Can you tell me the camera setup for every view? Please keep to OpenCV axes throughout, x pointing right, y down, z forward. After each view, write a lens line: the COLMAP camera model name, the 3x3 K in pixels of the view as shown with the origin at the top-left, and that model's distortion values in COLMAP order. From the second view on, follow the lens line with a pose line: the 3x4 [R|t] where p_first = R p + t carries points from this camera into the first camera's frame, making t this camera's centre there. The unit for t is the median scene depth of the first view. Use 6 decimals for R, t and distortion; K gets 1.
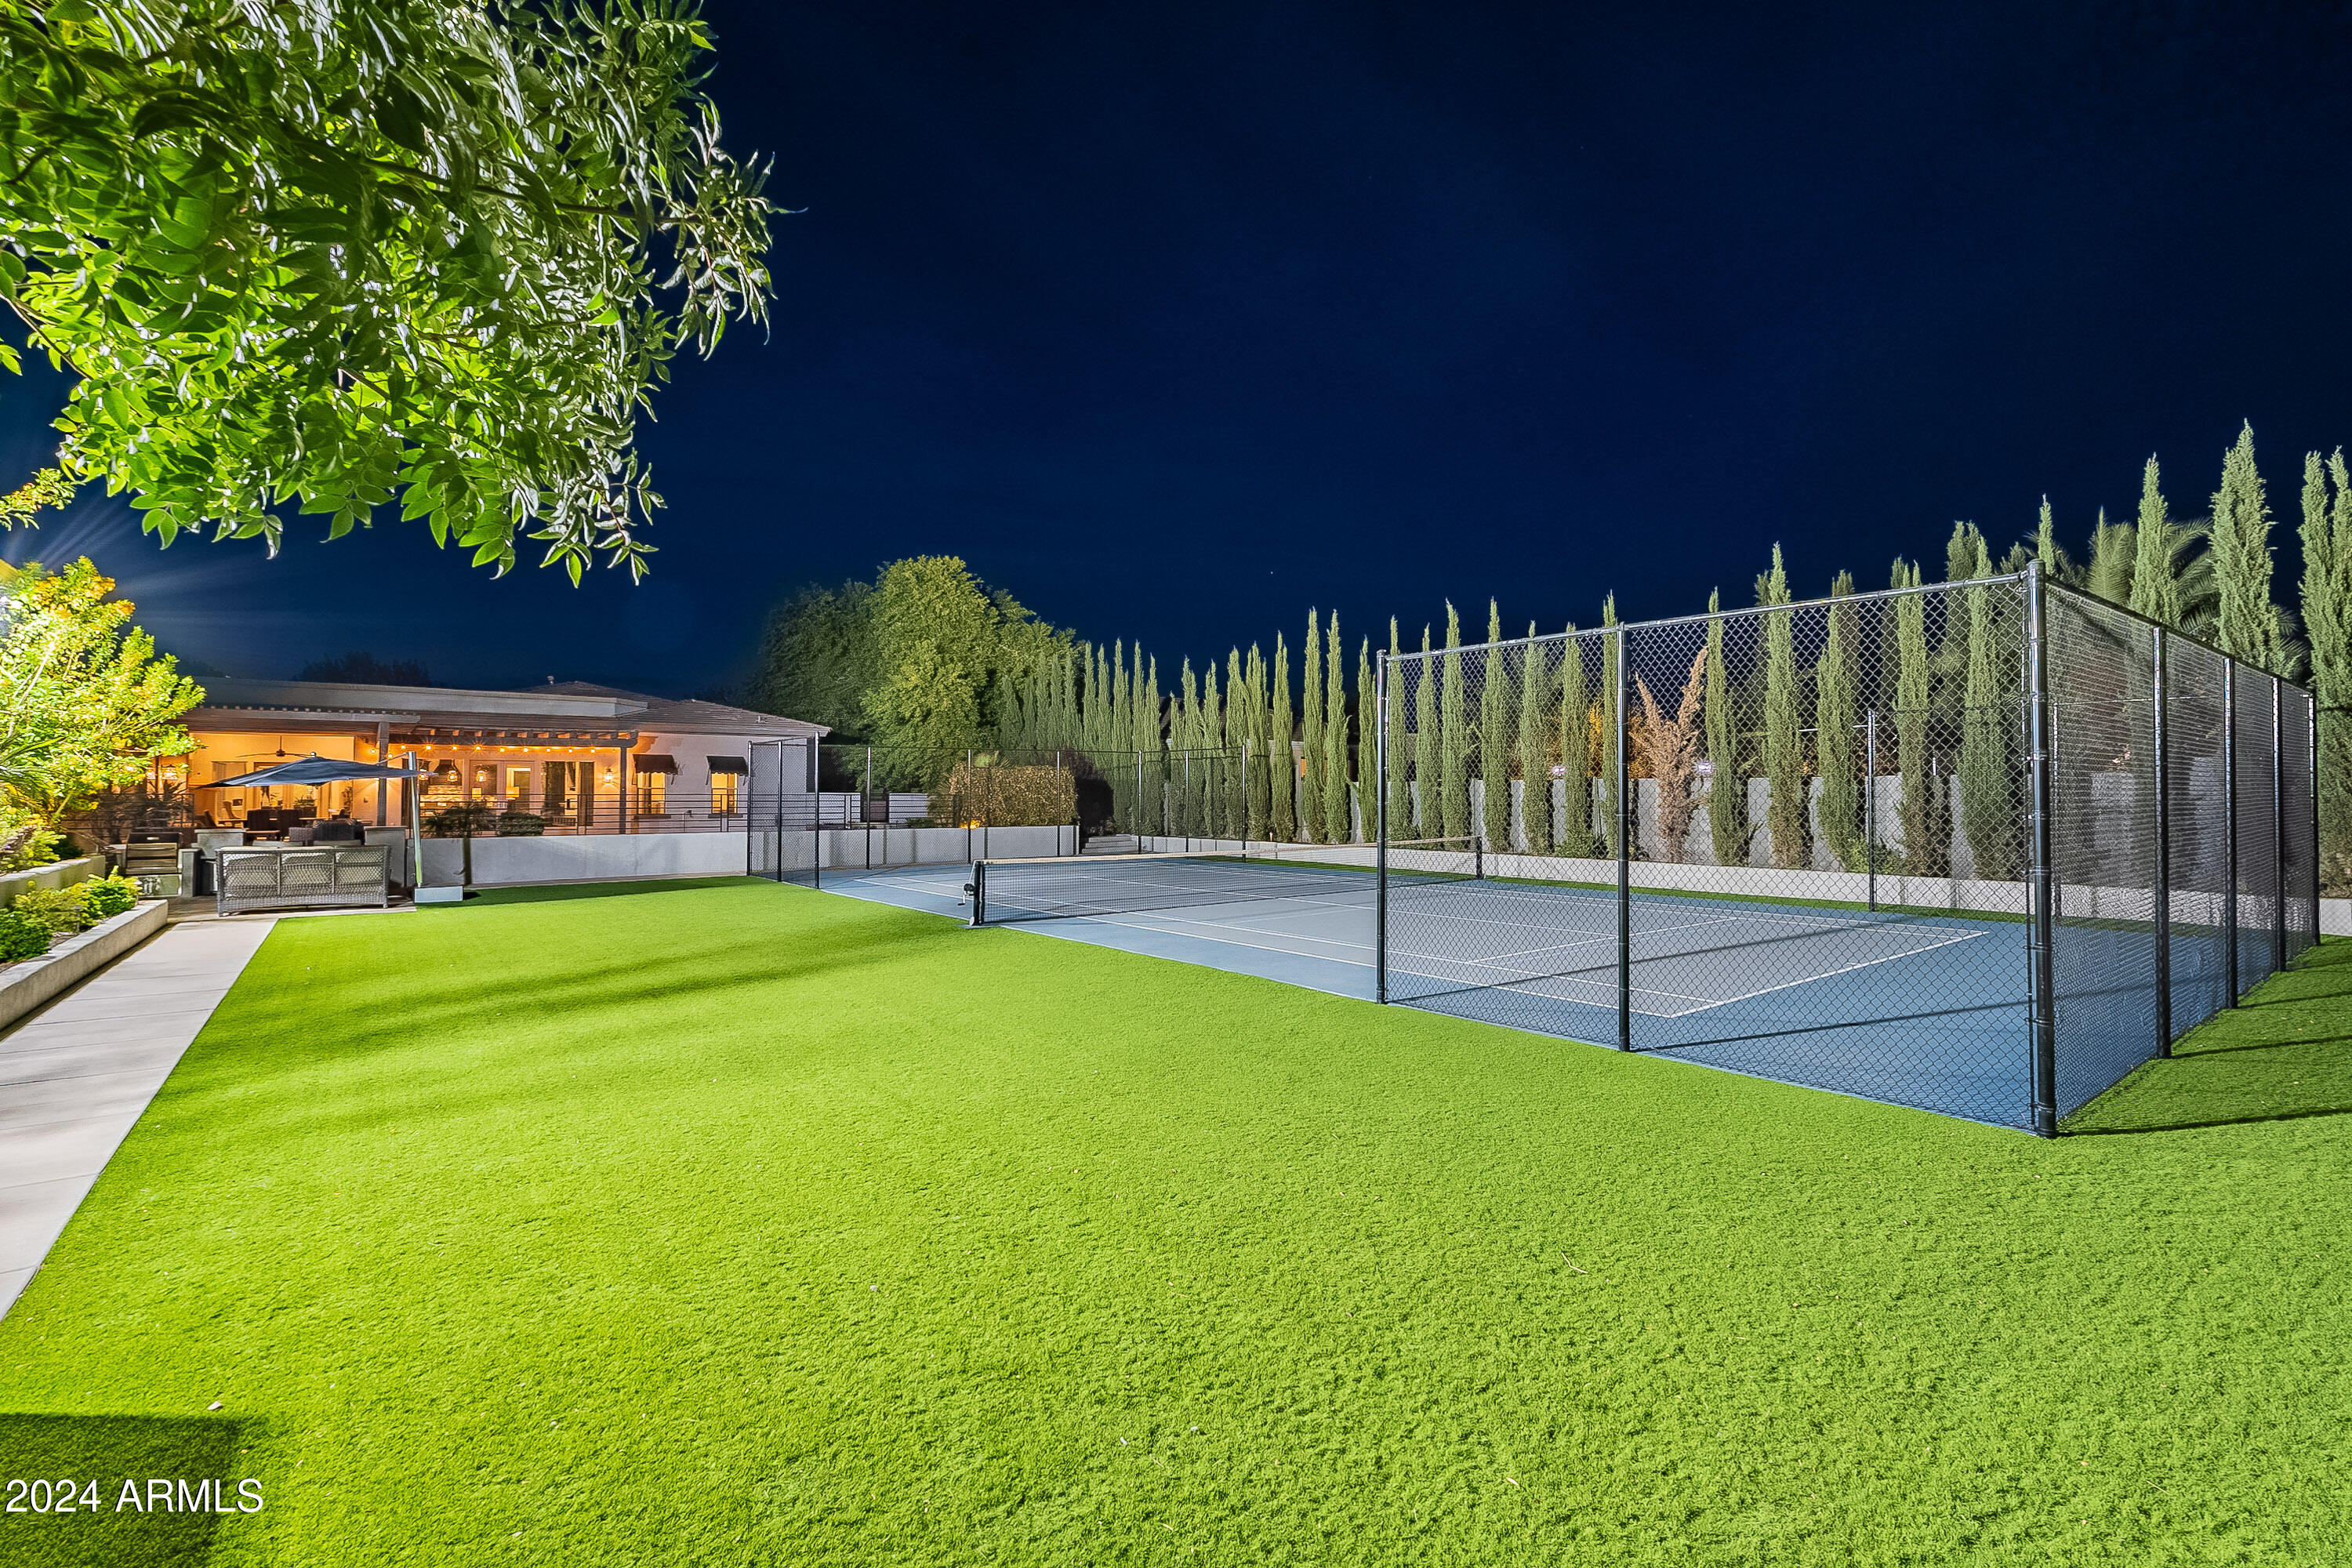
lens RADIAL K [[1051.3, 0, 1177.1], [0, 1051.3, 783.1], [0, 0, 1]] dist [0.002830, -0.000068]
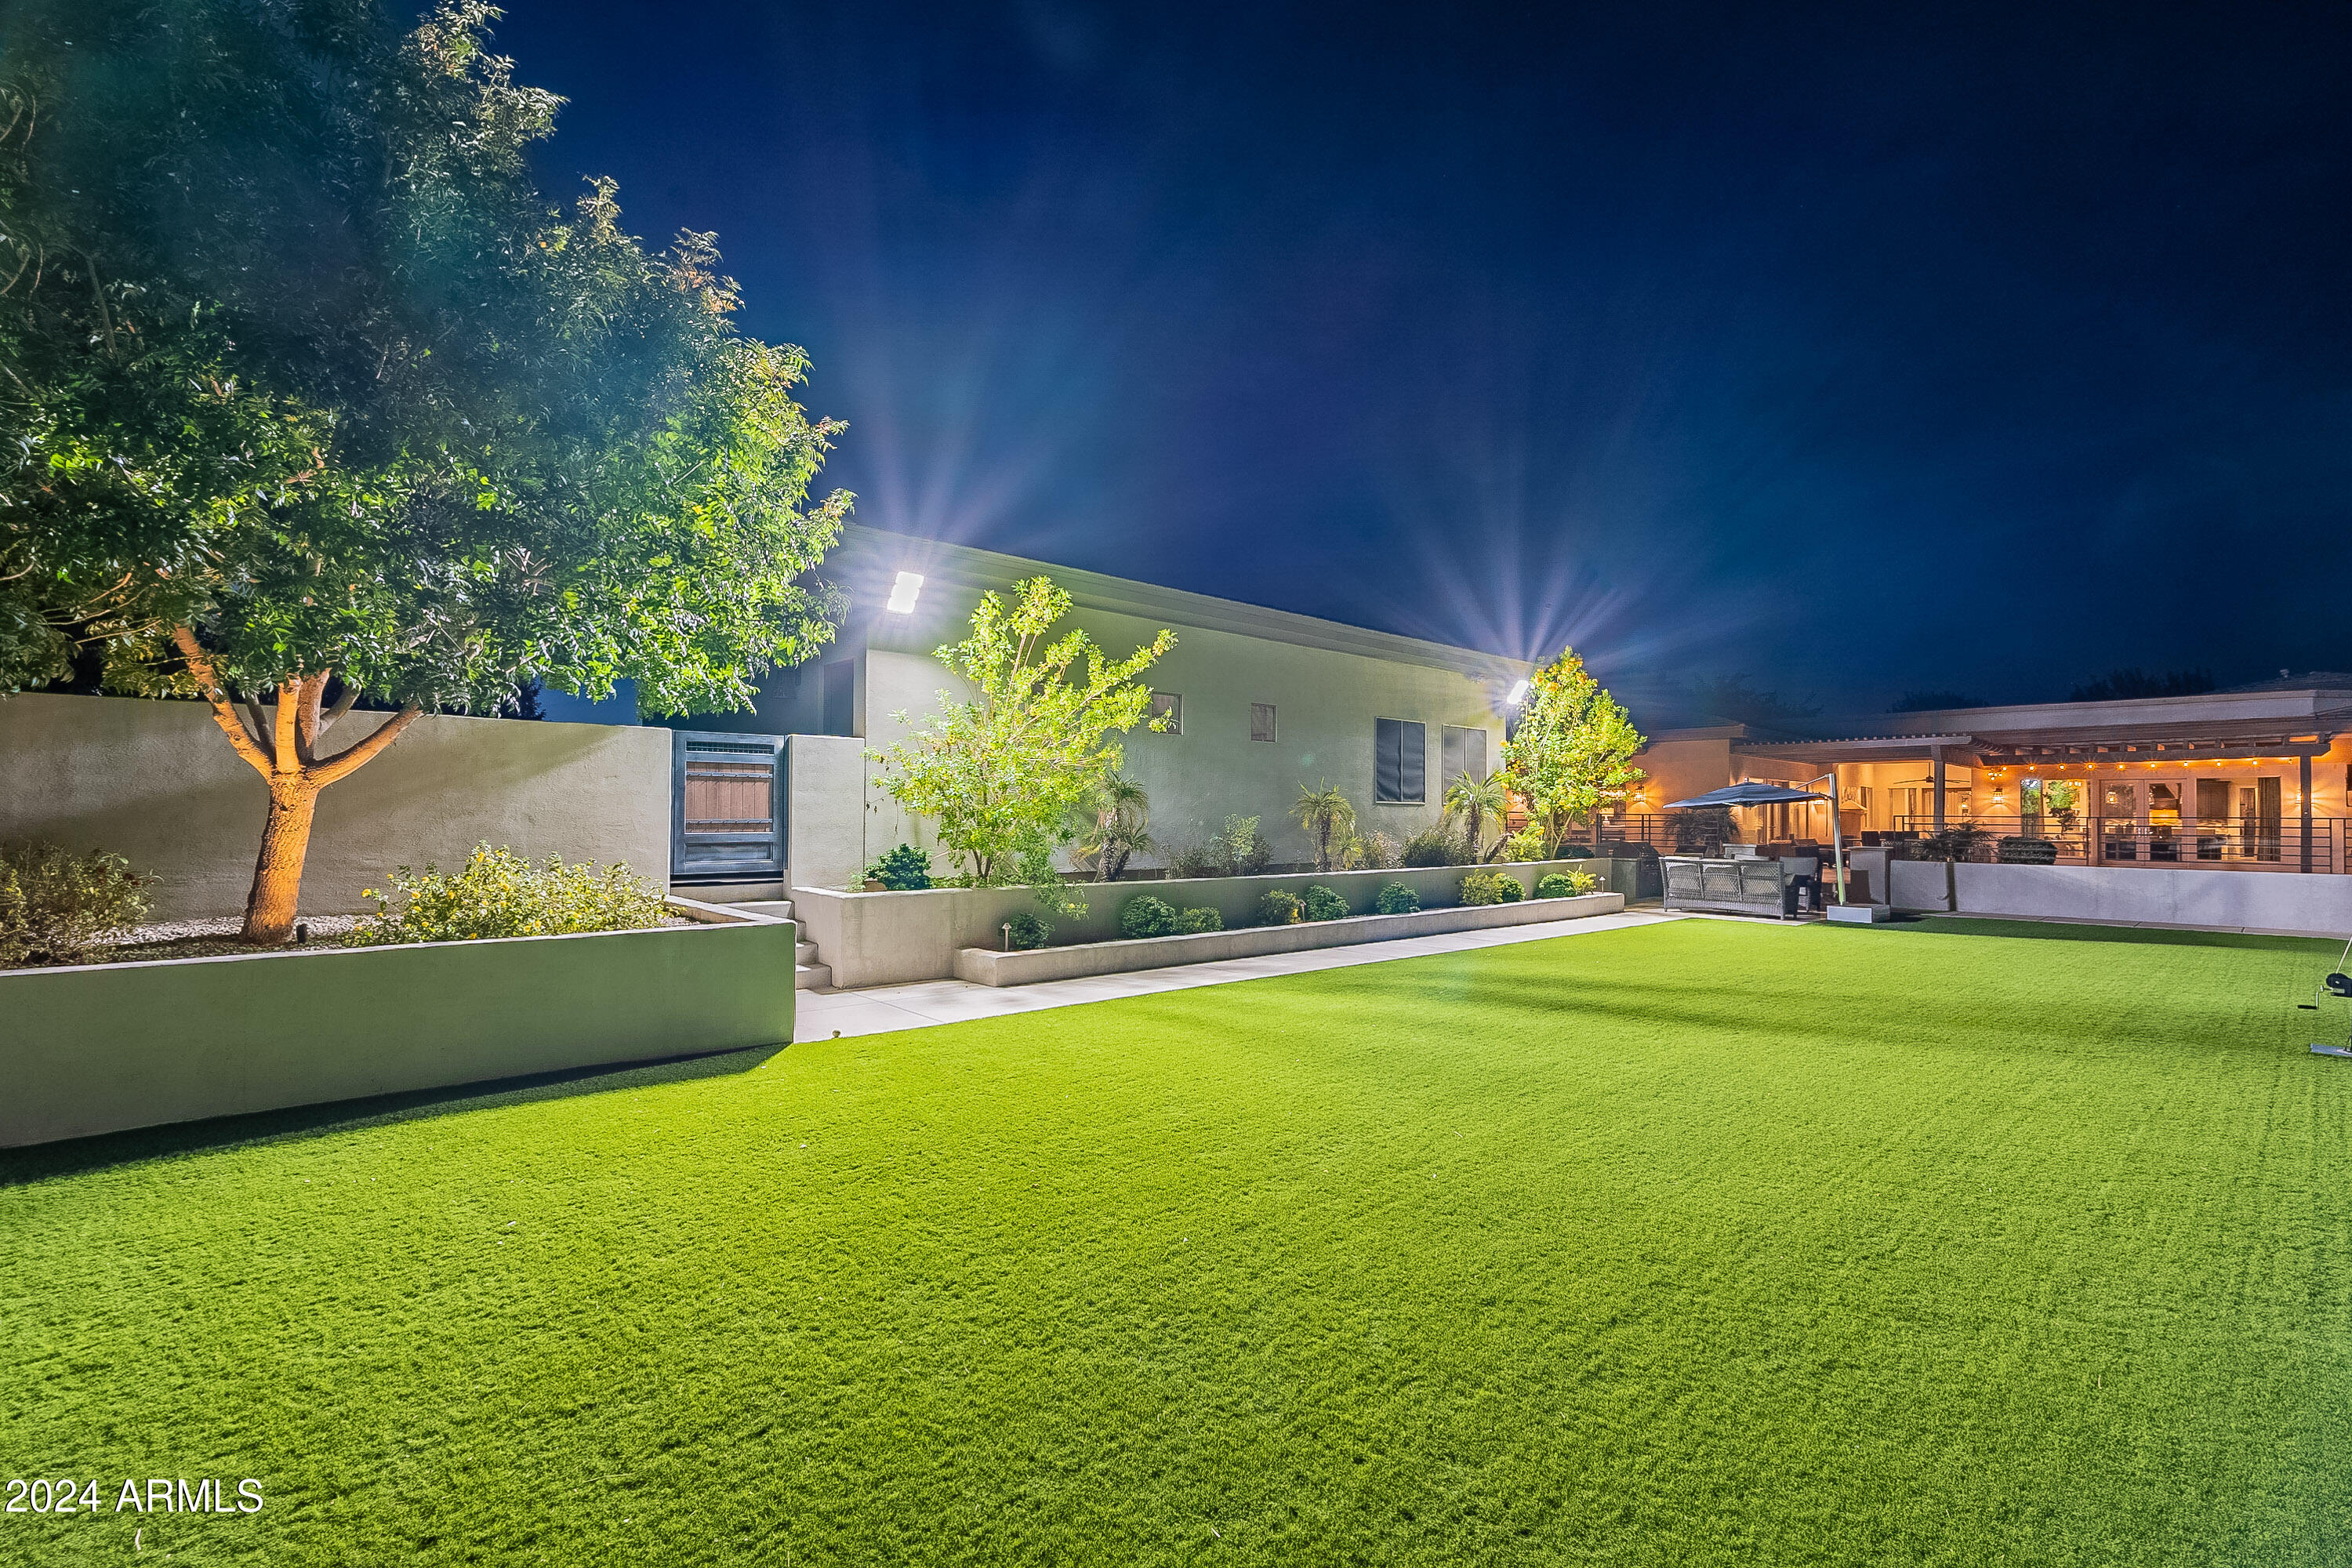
lens RADIAL K [[1051.3, 0, 1178.2], [0, 1051.3, 794.0], [0, 0, 1]] dist [0.002830, -0.000068]
pose [[0.107543, -0.014929, -0.994088, 0.184213], [0.003126, 0.999887, -0.014678, 0.002039], [0.994195, -0.001529, 0.107578, 0.185231]]
